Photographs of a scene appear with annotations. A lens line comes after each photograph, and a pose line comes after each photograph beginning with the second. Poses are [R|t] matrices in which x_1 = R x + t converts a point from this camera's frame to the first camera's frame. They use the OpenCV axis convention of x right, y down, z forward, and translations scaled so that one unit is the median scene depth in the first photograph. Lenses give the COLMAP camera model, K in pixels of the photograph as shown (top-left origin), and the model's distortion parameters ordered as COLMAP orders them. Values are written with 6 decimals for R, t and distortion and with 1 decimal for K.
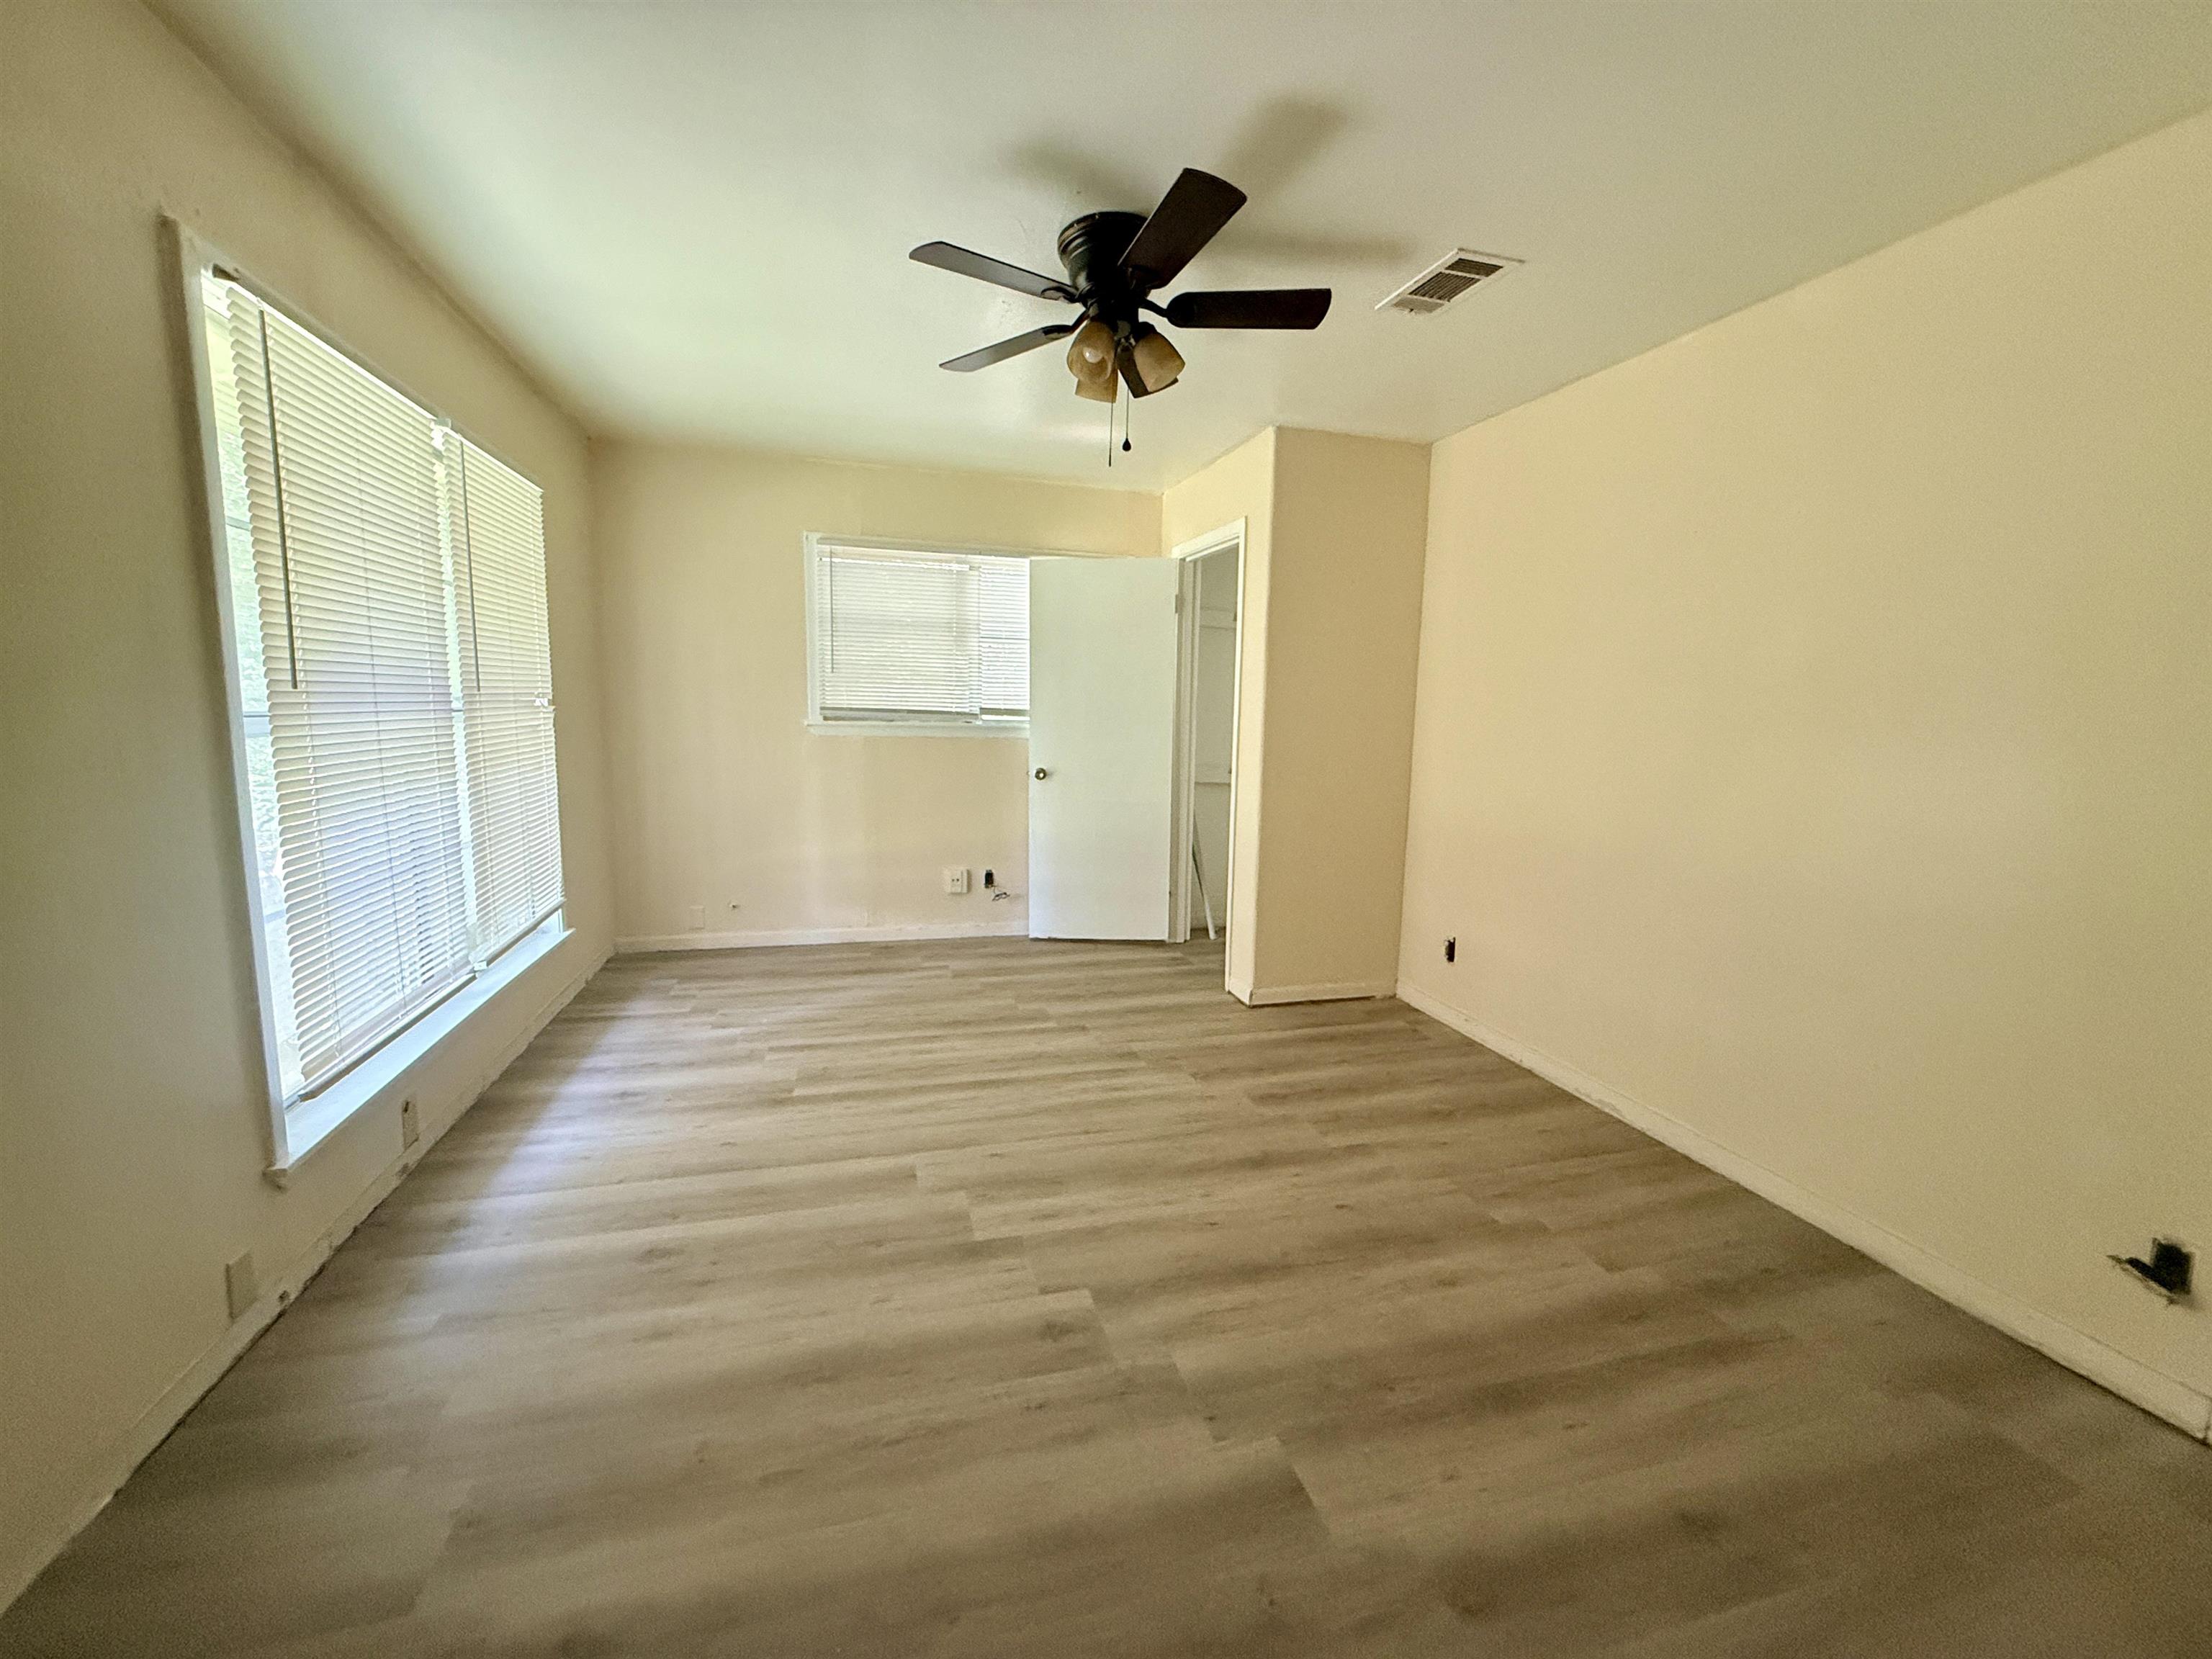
lens RADIAL K [[881.7, 0, 1101.9], [0, 881.7, 829.2], [0, 0, 1]] dist [0.001768, 0.000208]
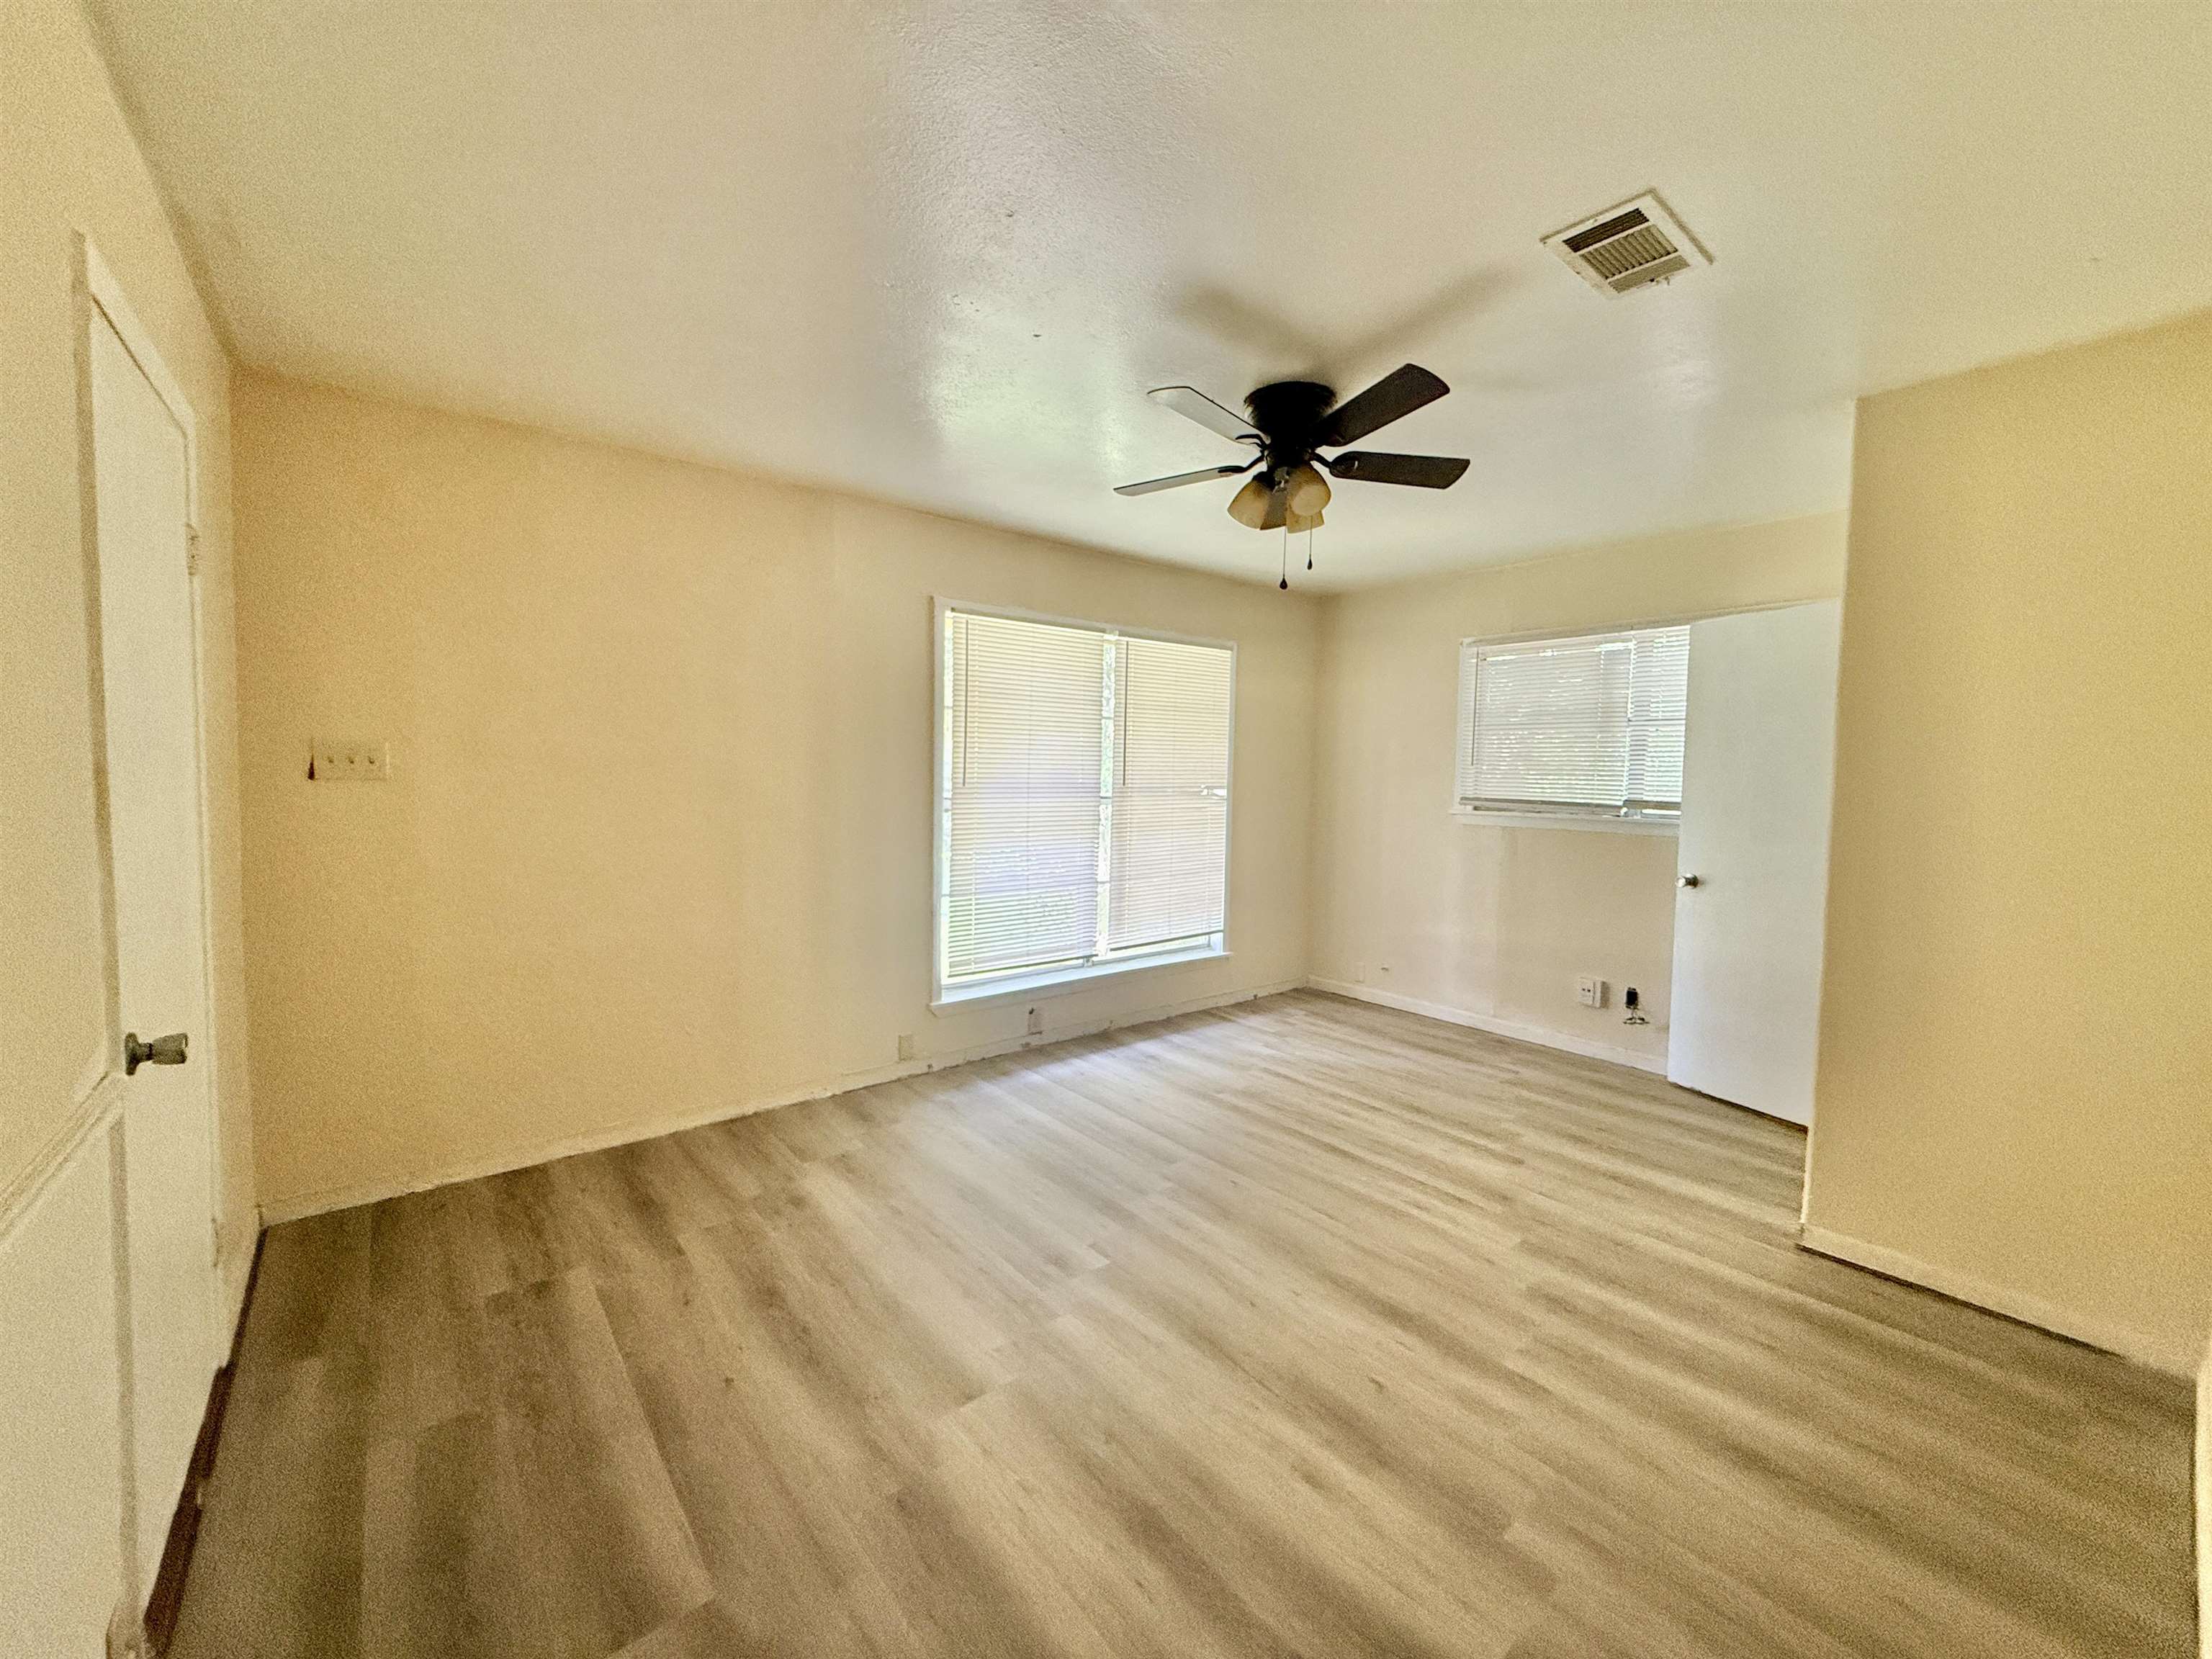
lens RADIAL K [[881.7, 0, 1101.9], [0, 881.7, 829.2], [0, 0, 1]] dist [0.001768, 0.000208]
pose [[0.399164, 0.042249, -0.915905, 0.671789], [-0.133540, 0.990965, -0.012487, -0.040622], [0.907102, 0.127294, 0.401200, 0.255051]]
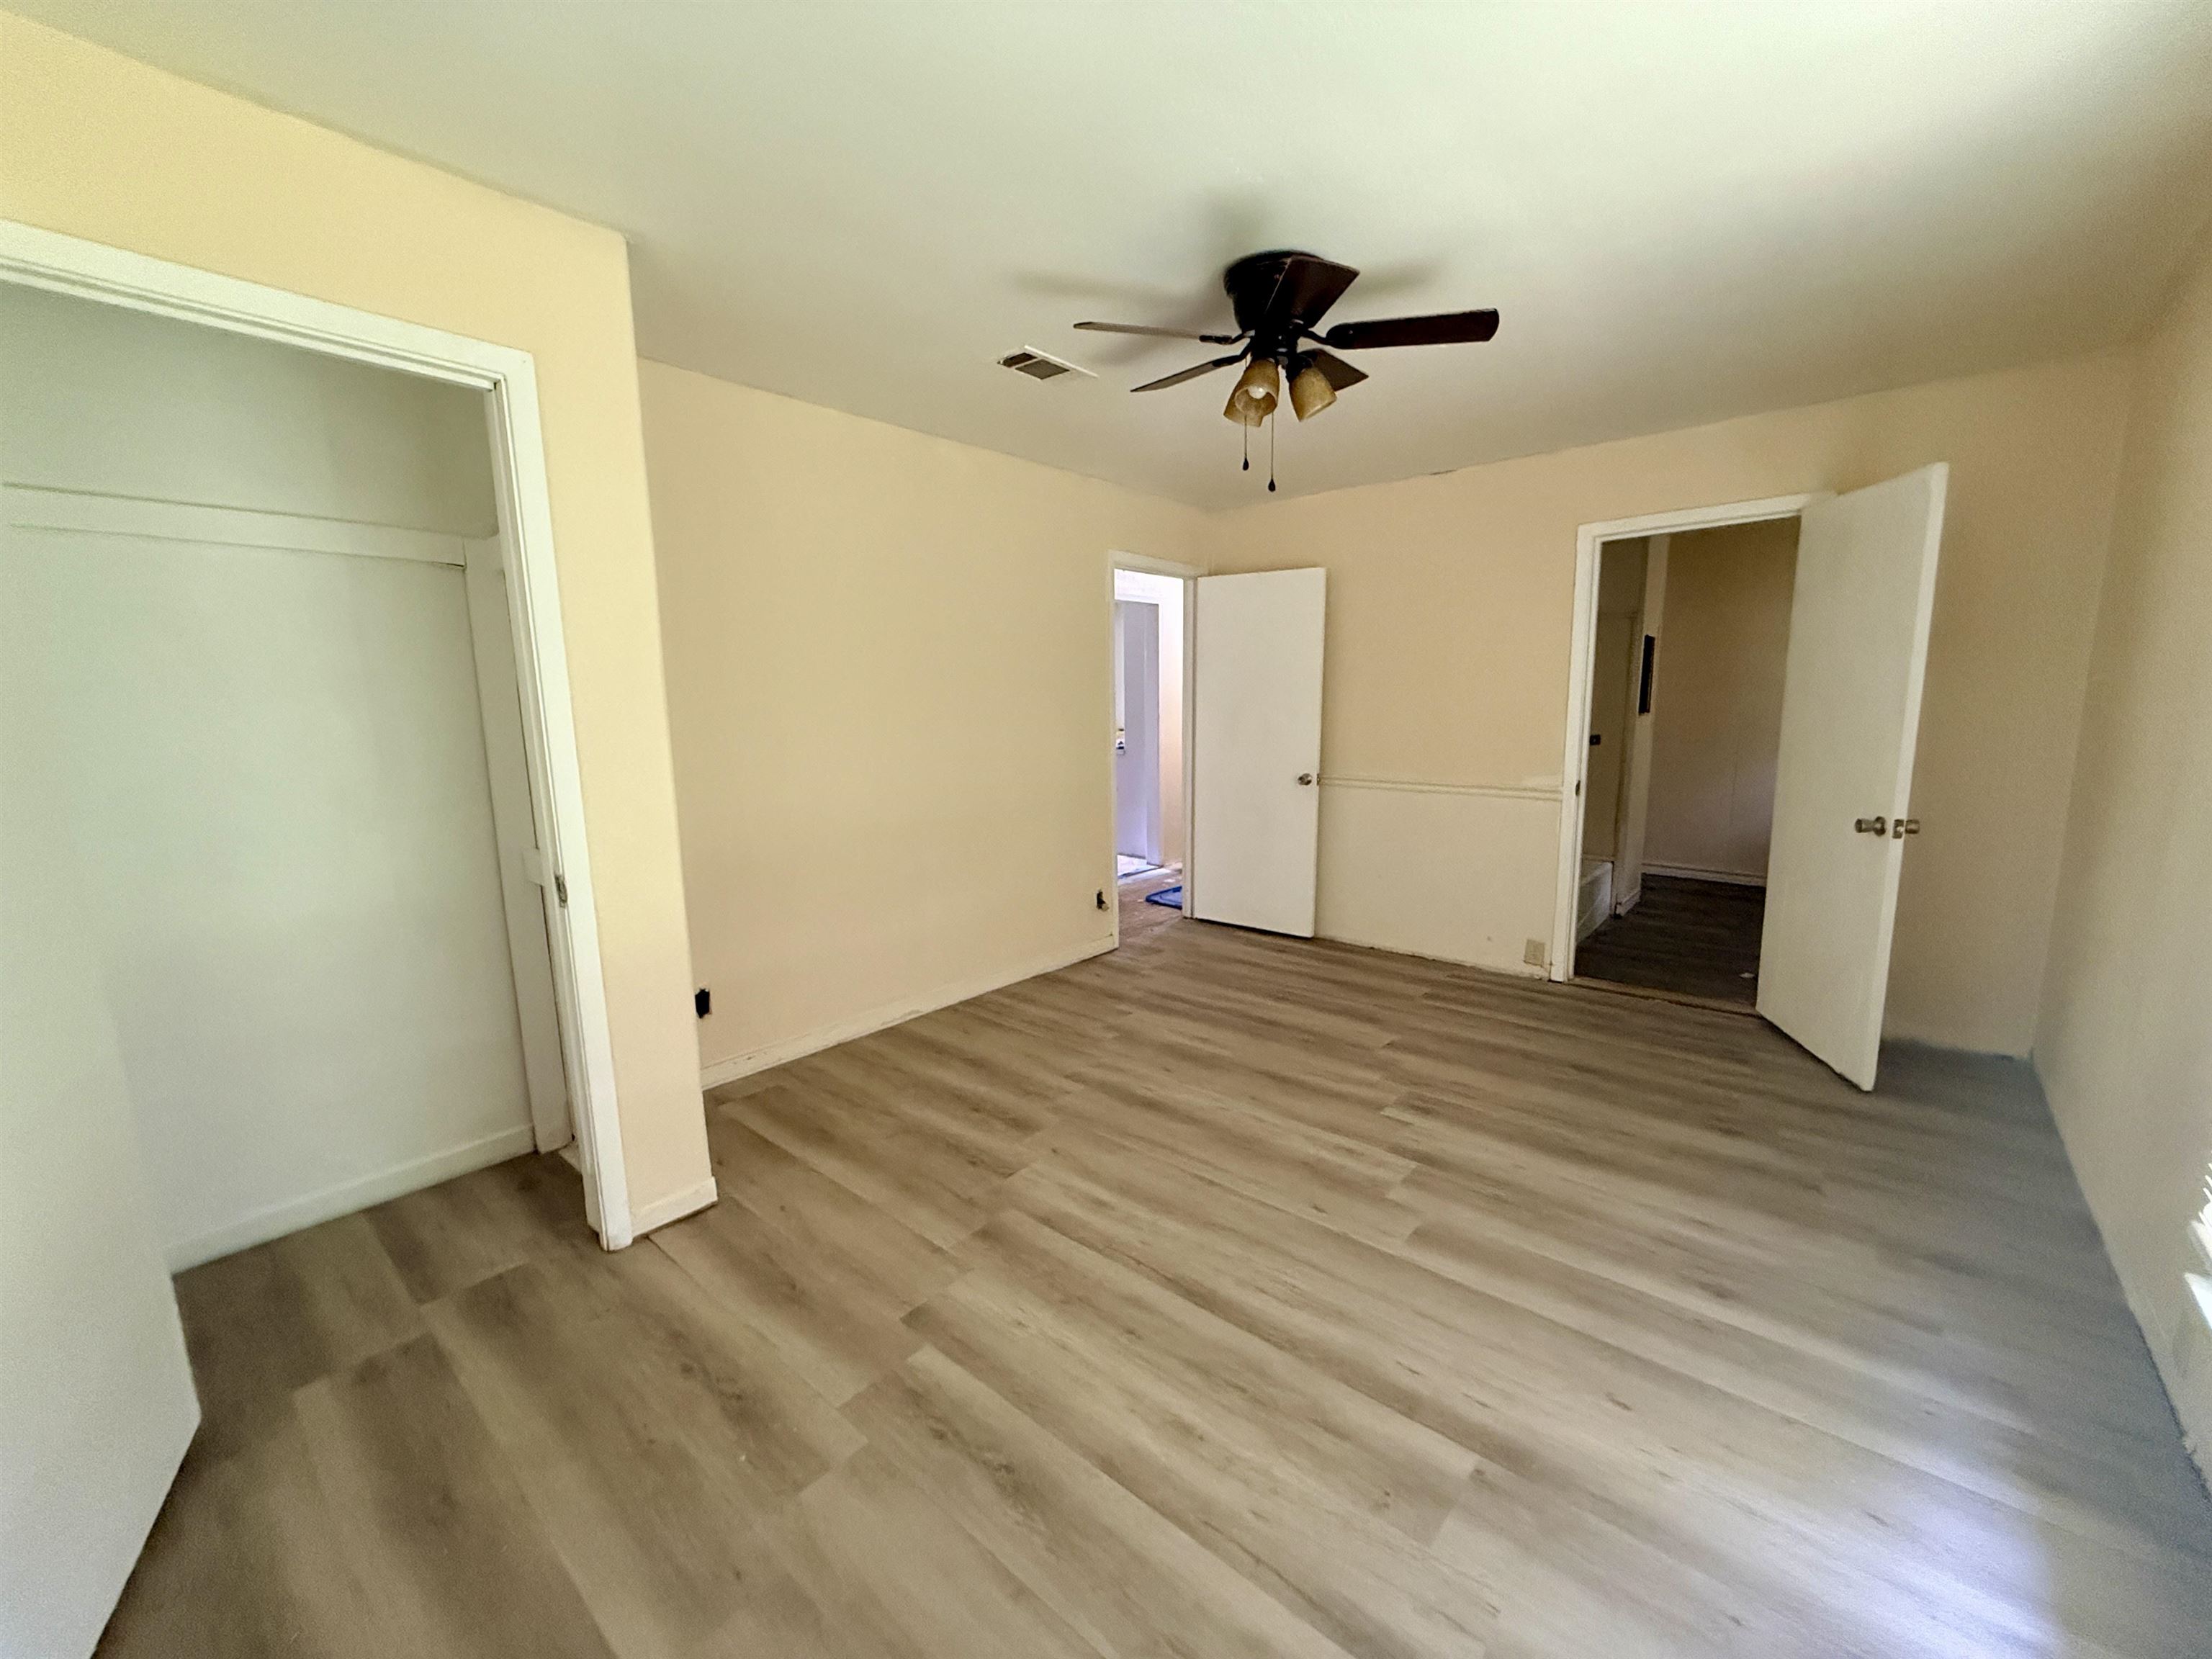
lens RADIAL K [[881.7, 0, 1101.9], [0, 881.7, 829.2], [0, 0, 1]] dist [0.001768, 0.000208]
pose [[-0.547463, -0.141166, 0.824838, -0.553541], [0.122904, 0.961417, 0.246114, -0.209542], [-0.827756, 0.236114, -0.508990, 1.238902]]
